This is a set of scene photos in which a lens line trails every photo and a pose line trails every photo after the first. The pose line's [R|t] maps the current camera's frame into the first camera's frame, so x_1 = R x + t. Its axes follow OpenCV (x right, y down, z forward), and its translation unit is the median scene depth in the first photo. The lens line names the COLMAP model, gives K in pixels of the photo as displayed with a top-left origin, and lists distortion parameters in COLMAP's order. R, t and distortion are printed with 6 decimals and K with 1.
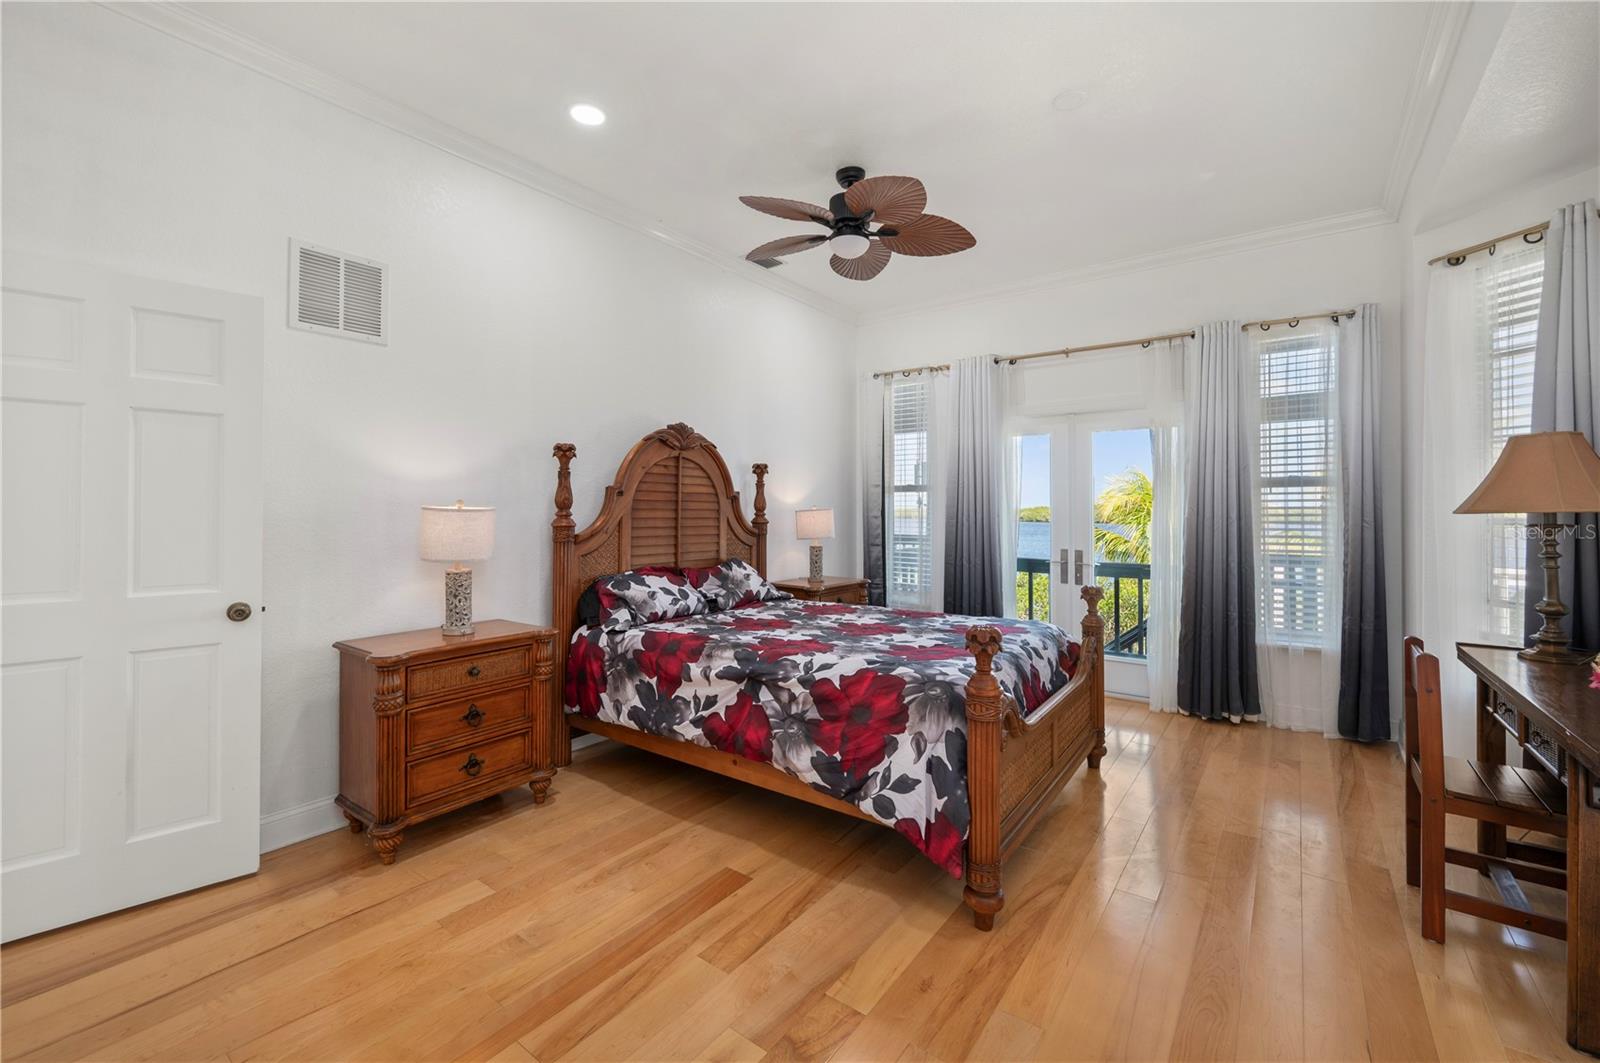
lens RADIAL K [[662.9, 0, 815.0], [0, 662.9, 508.2], [0, 0, 1]] dist [-0.001872, 0.000283]
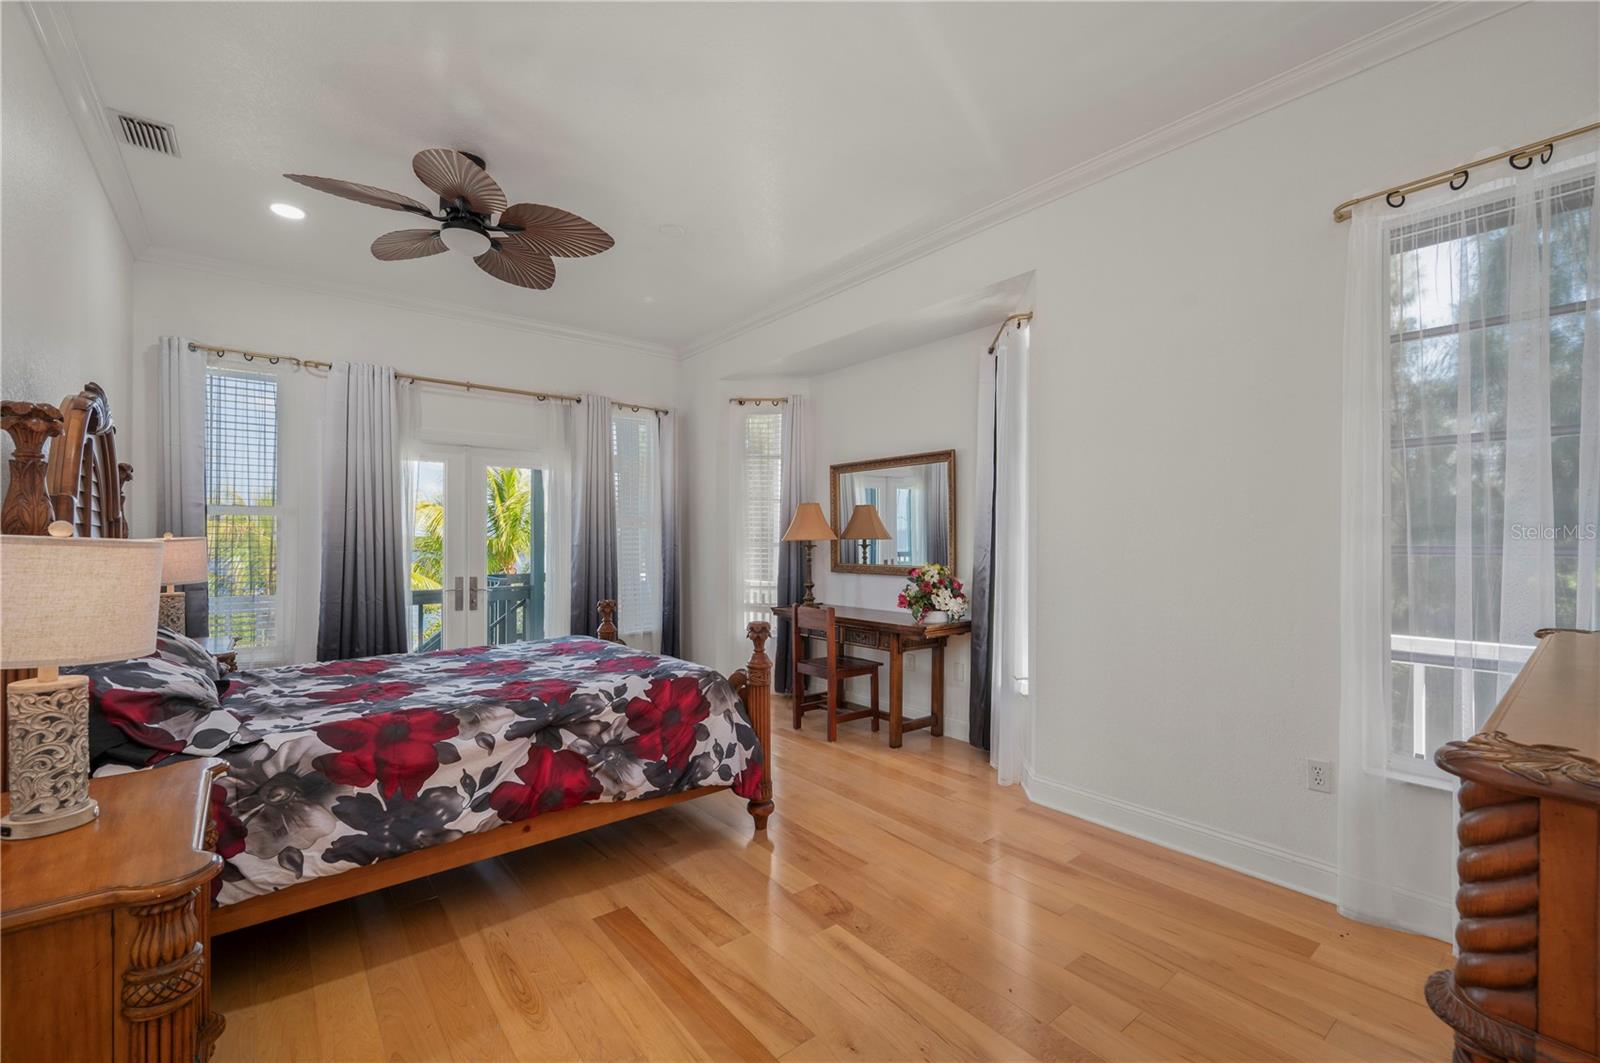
lens RADIAL K [[662.9, 0, 798.3], [0, 662.9, 536.8], [0, 0, 1]] dist [-0.001872, 0.000283]
pose [[0.259363, -0.000833, 0.965780, -0.832697], [-0.003897, 0.999991, 0.001909, -0.007045], [-0.965772, -0.004259, 0.259357, 0.403901]]
